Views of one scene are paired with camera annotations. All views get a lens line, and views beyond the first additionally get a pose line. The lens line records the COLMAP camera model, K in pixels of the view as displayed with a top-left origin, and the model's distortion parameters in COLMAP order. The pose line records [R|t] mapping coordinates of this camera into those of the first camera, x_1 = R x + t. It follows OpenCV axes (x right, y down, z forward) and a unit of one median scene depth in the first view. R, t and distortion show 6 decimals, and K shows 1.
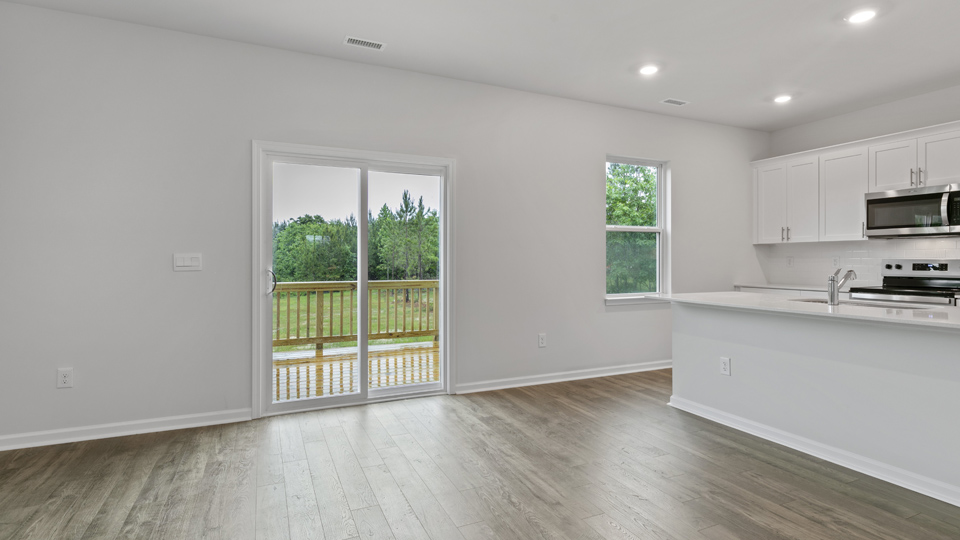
lens RADIAL K [[487.2, 0, 481.3], [0, 487.2, 259.8], [0, 0, 1]] dist [0.006310, 0.000271]
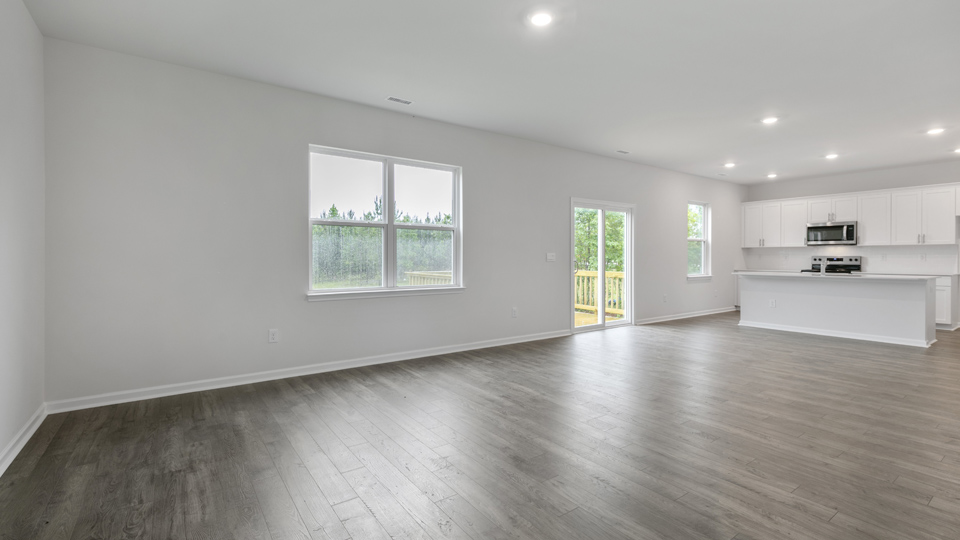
lens RADIAL K [[434.5, 0, 475.6], [0, 434.5, 258.6], [0, 0, 1]] dist [0.002503, 0.000804]
pose [[0.983893, -0.000624, 0.178757, -0.921475], [-0.000758, 0.999970, 0.007666, -0.002504], [-0.178757, -0.007678, 0.983863, -0.556155]]
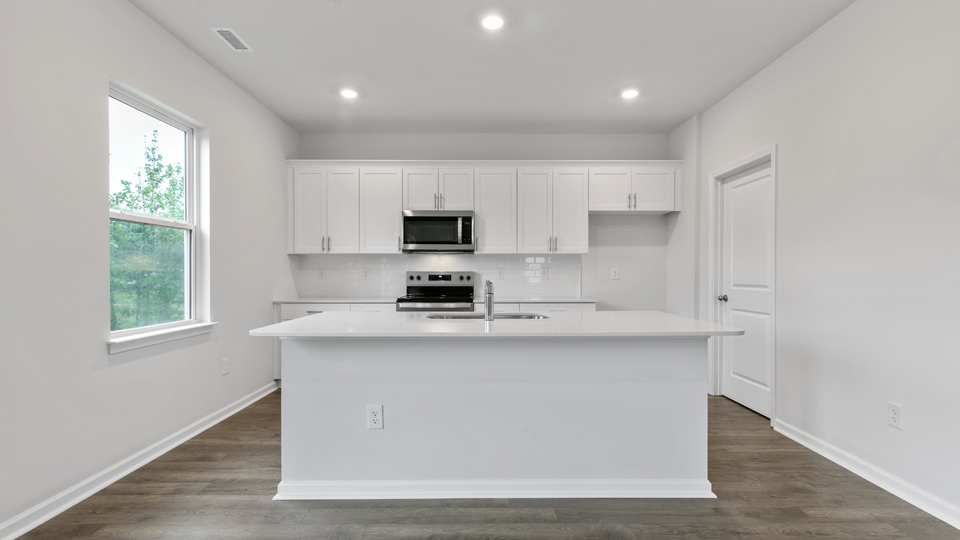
lens RADIAL K [[440.9, 0, 480.8], [0, 440.9, 272.1], [0, 0, 1]] dist [0.022548, 0.001945]
pose [[0.419603, 0.002346, 0.907705, -0.027267], [-0.002529, 0.999996, -0.001416, 0.001828], [-0.907704, -0.001701, 0.419607, 0.442873]]
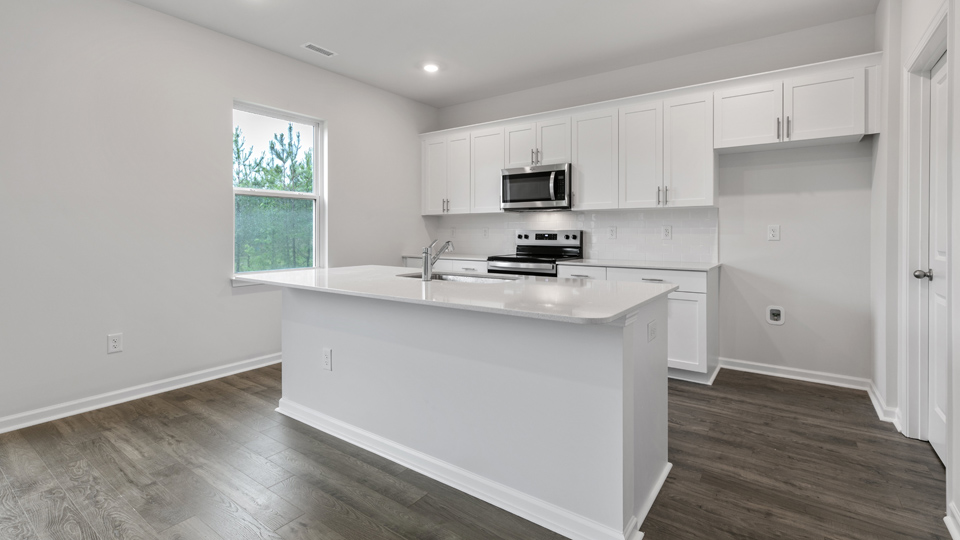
lens RADIAL K [[440.9, 0, 484.2], [0, 440.9, 229.3], [0, 0, 1]] dist [0.022548, 0.001945]
pose [[0.871665, 0.003839, 0.490088, 0.277176], [-0.001611, 0.999986, -0.004967, 0.002441], [-0.490100, 0.003540, 0.871659, 0.168243]]
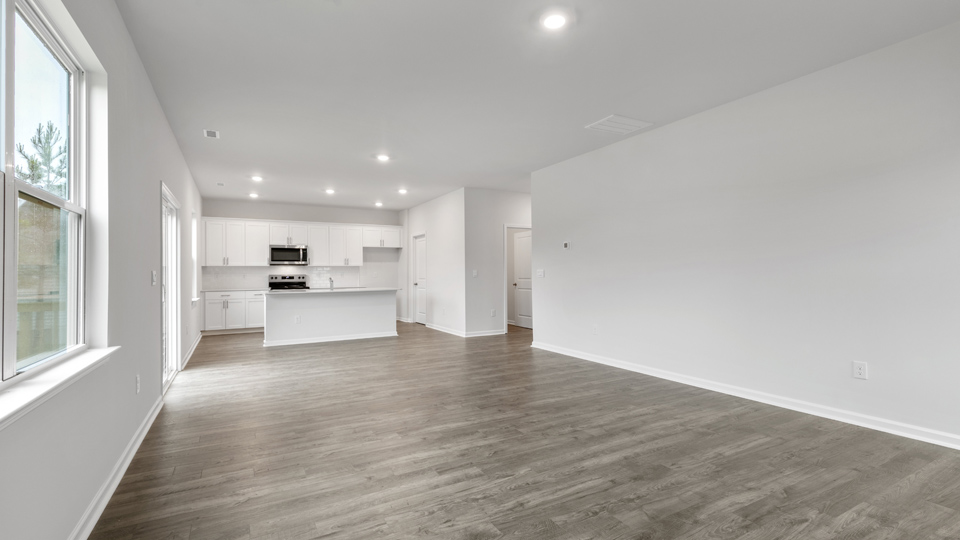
lens RADIAL K [[440.9, 0, 485.7], [0, 440.9, 263.5], [0, 0, 1]] dist [0.022548, 0.001945]
pose [[-0.087625, 0.023917, 0.995866, -1.312562], [0.005780, 0.999707, -0.023500, 0.001216], [-0.996137, 0.003697, -0.087738, 0.215089]]
